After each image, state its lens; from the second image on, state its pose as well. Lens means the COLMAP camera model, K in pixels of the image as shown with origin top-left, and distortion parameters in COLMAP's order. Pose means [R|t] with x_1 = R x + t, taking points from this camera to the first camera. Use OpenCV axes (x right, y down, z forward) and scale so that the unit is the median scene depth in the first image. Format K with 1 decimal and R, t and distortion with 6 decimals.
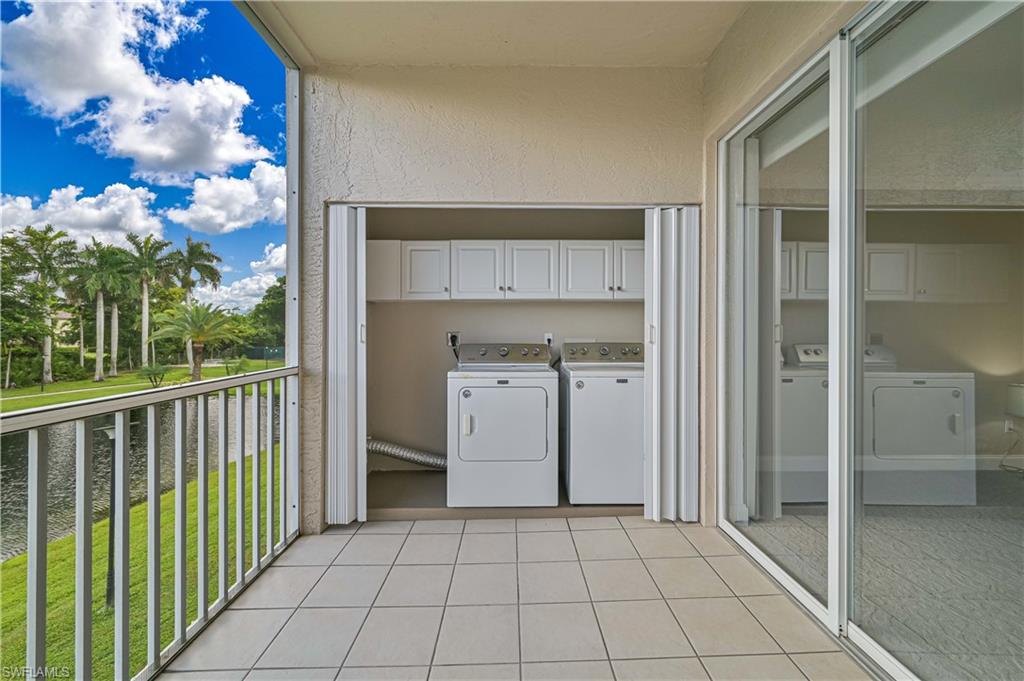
lens RADIAL K [[402.8, 0, 515.0], [0, 402.8, 336.0], [0, 0, 1]] dist [0.000403, 0.000059]
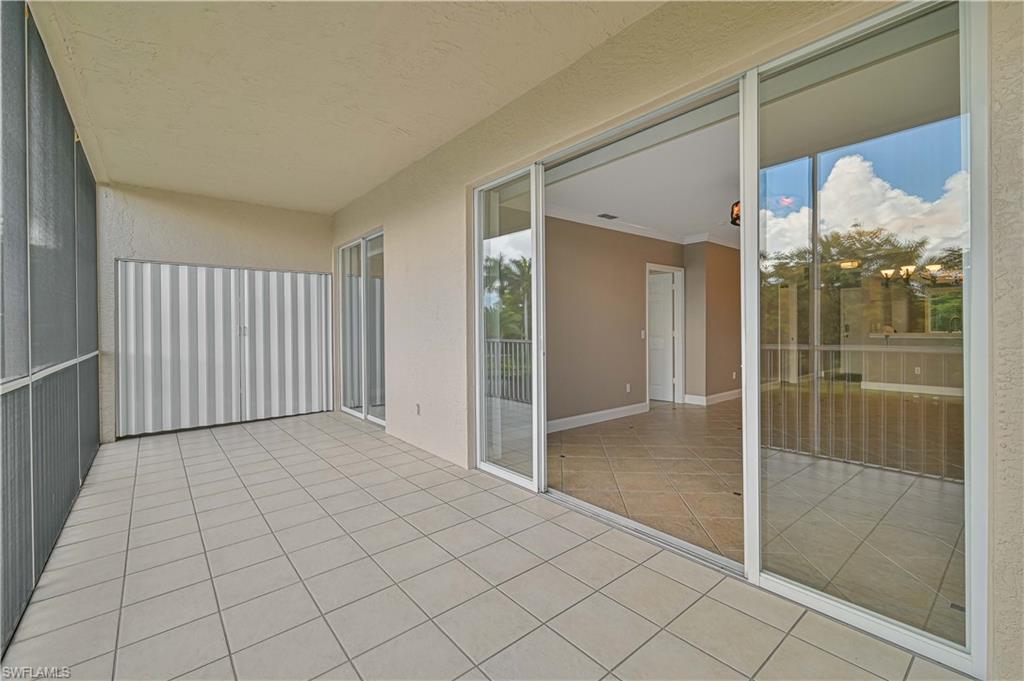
lens RADIAL K [[439.7, 0, 515.6], [0, 439.7, 332.8], [0, 0, 1]] dist [0.001520, 0.000041]
pose [[0.778335, -0.013532, 0.627704, -0.318729], [0.012639, 0.999903, 0.005883, 0.012716], [-0.627722, 0.003355, 0.778430, -1.671030]]
